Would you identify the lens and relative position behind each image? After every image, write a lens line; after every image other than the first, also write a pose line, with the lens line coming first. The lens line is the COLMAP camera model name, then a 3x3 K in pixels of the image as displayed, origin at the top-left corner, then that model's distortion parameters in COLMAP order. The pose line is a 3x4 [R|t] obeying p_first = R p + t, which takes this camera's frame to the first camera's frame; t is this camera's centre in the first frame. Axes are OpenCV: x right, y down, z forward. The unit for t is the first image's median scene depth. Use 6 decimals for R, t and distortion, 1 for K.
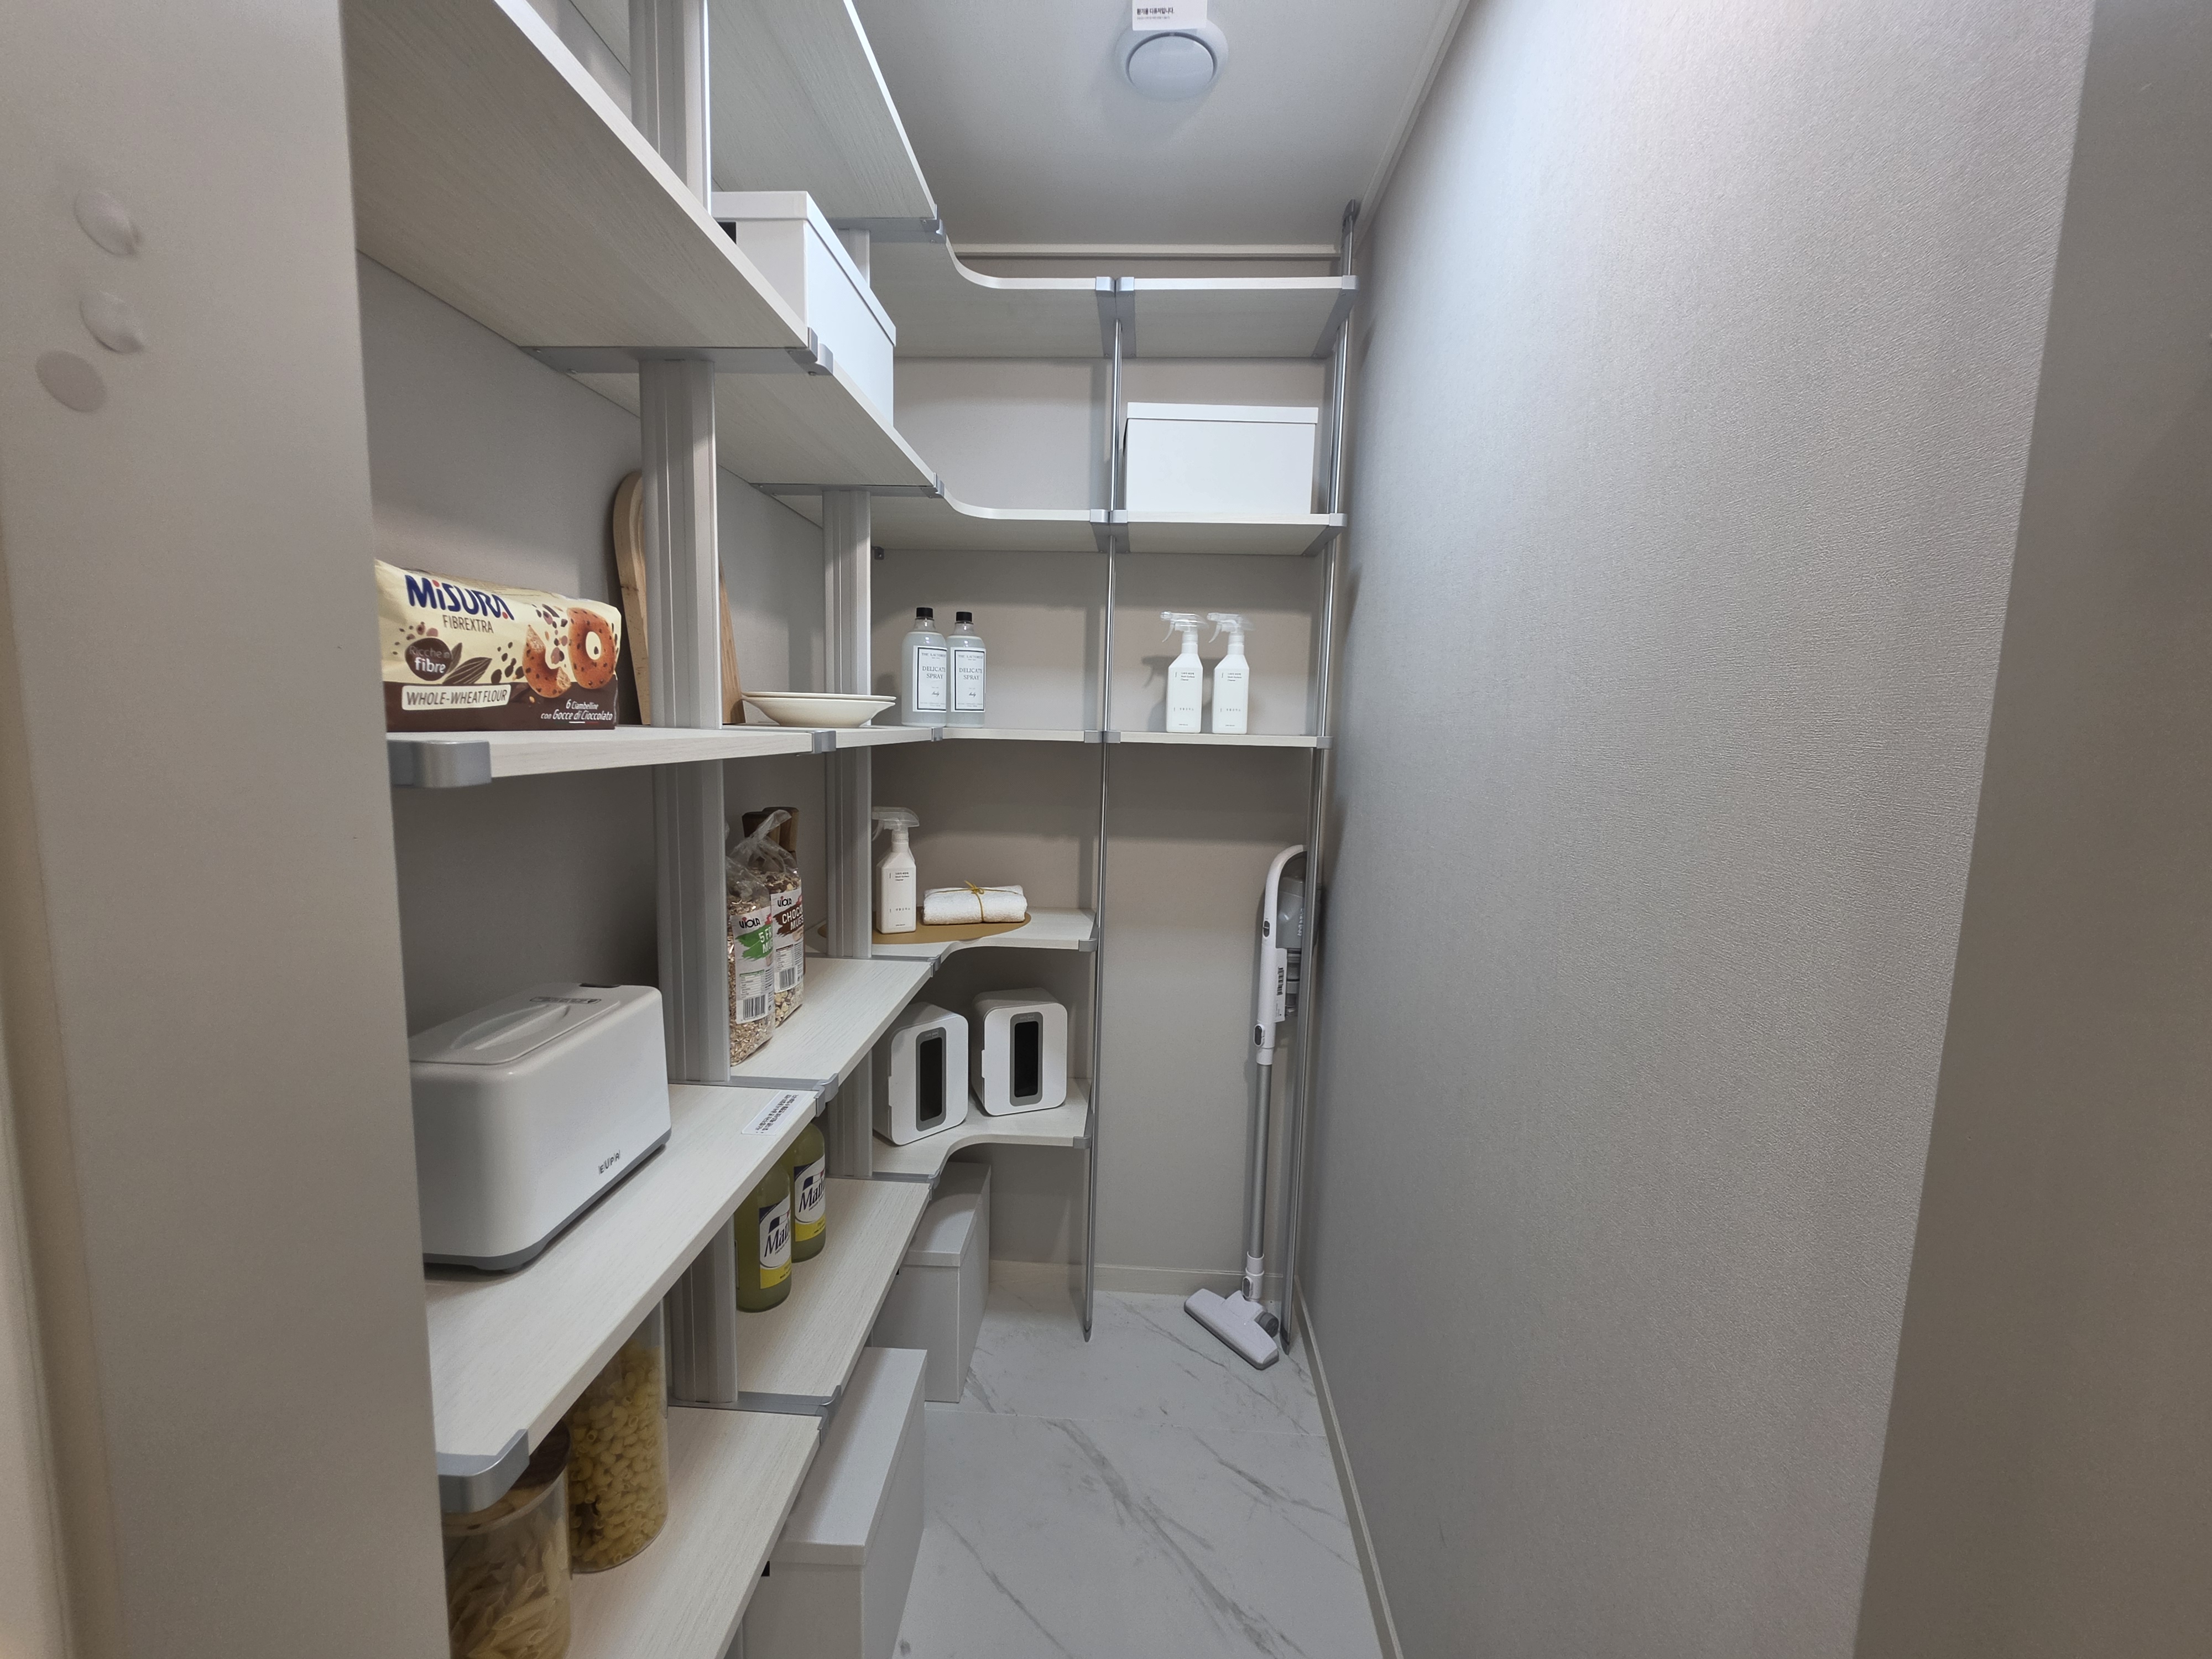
lens RADIAL K [[887.0, 0, 1101.8], [0, 887.0, 827.0], [0, 0, 1]] dist [0.001219, 0.000060]
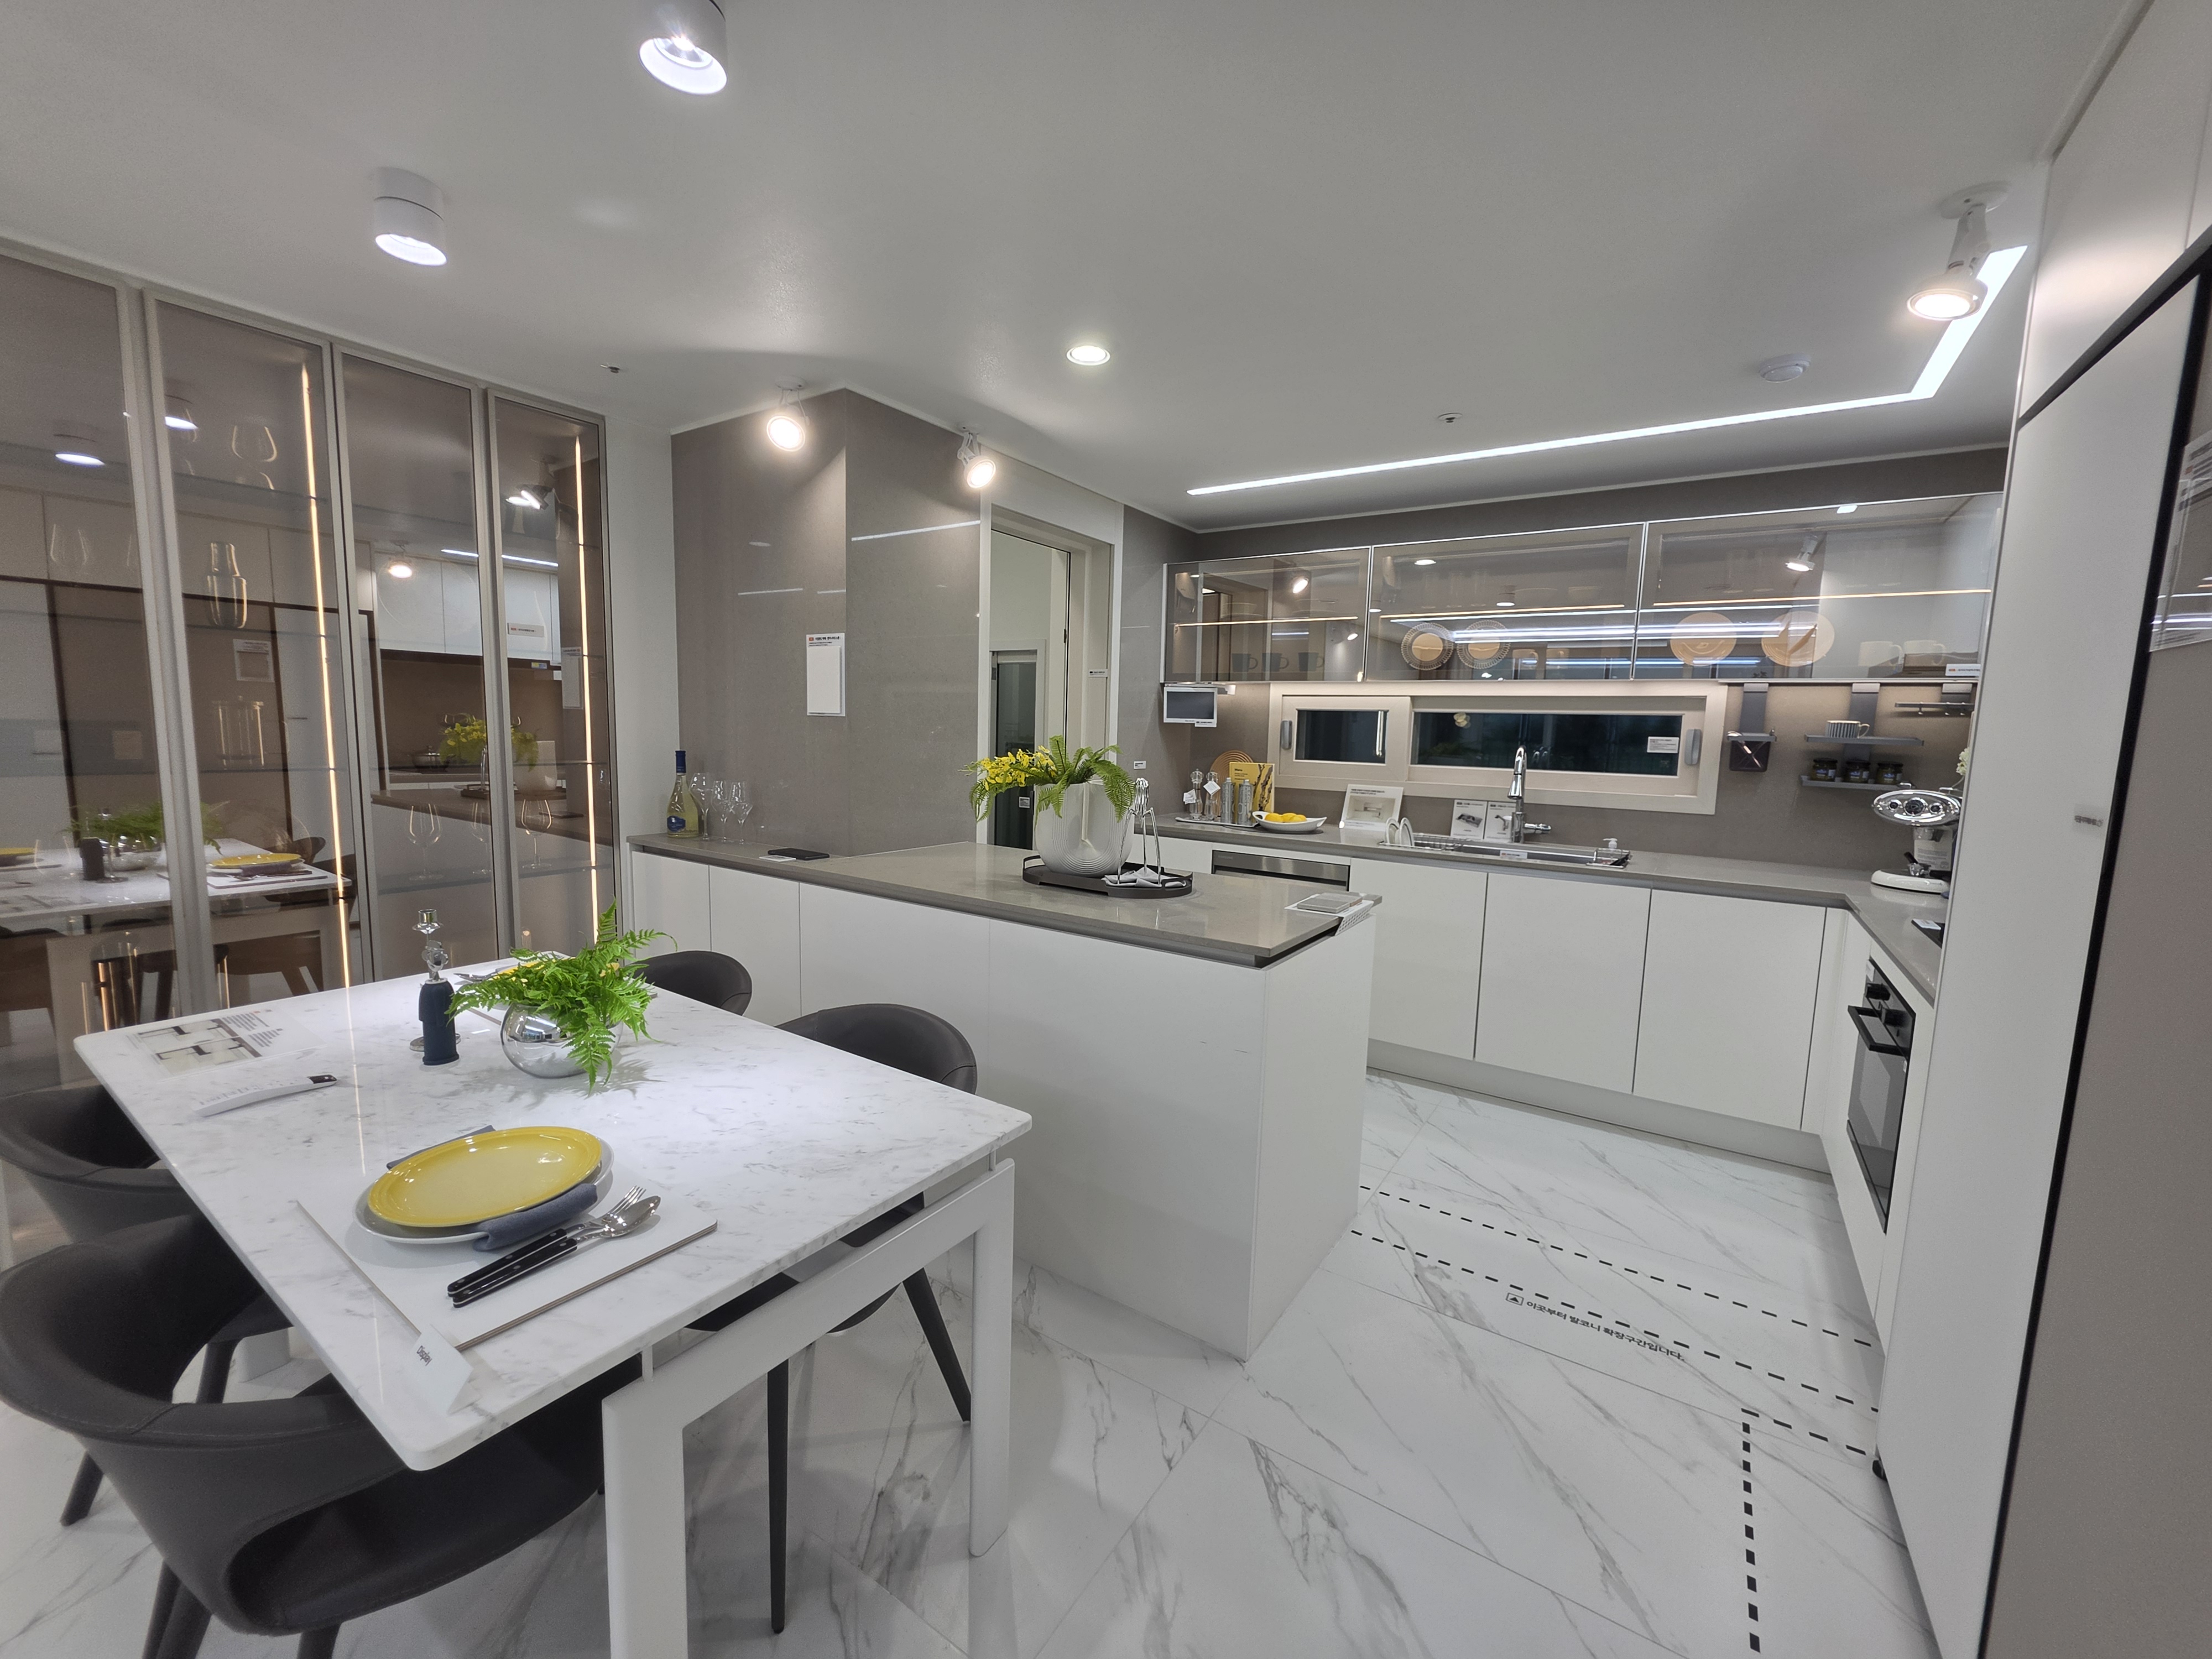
lens RADIAL K [[887.0, 0, 1105.6], [0, 887.0, 827.3], [0, 0, 1]] dist [0.001219, 0.000060]
pose [[0.857601, 0.047580, -0.512110, 0.199317], [-0.056846, 0.998380, -0.002438, 0.046570], [0.511165, 0.031203, 0.858916, -0.347488]]
